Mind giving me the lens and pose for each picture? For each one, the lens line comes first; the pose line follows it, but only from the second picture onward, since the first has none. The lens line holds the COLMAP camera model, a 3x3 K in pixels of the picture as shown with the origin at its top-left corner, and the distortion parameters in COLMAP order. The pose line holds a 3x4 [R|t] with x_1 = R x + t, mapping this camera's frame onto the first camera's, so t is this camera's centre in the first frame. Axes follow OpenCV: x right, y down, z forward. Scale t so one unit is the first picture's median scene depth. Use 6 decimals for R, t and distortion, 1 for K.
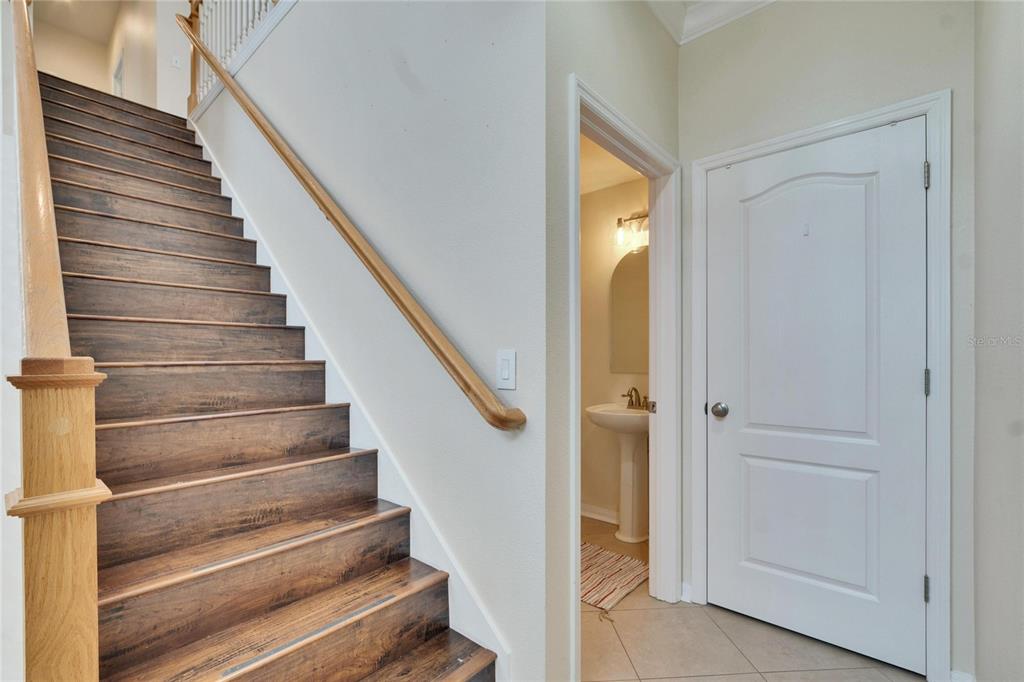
lens RADIAL K [[455.7, 0, 473.1], [0, 455.7, 357.9], [0, 0, 1]] dist [-0.000305, 0.000011]
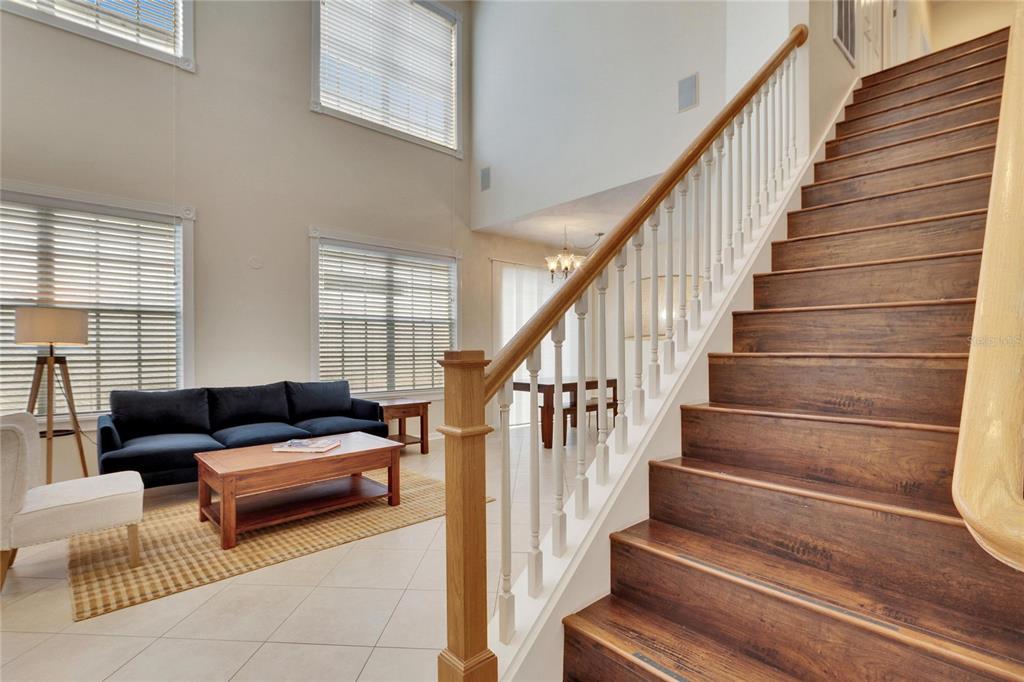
lens RADIAL K [[451.3, 0, 497.7], [0, 451.3, 347.5], [0, 0, 1]] dist [-0.000431, 0.000135]
pose [[-0.038797, 0.001575, -0.999246, 0.290074], [0.002401, 0.999996, 0.001483, -0.005474], [0.999244, -0.002341, -0.038801, 0.424416]]
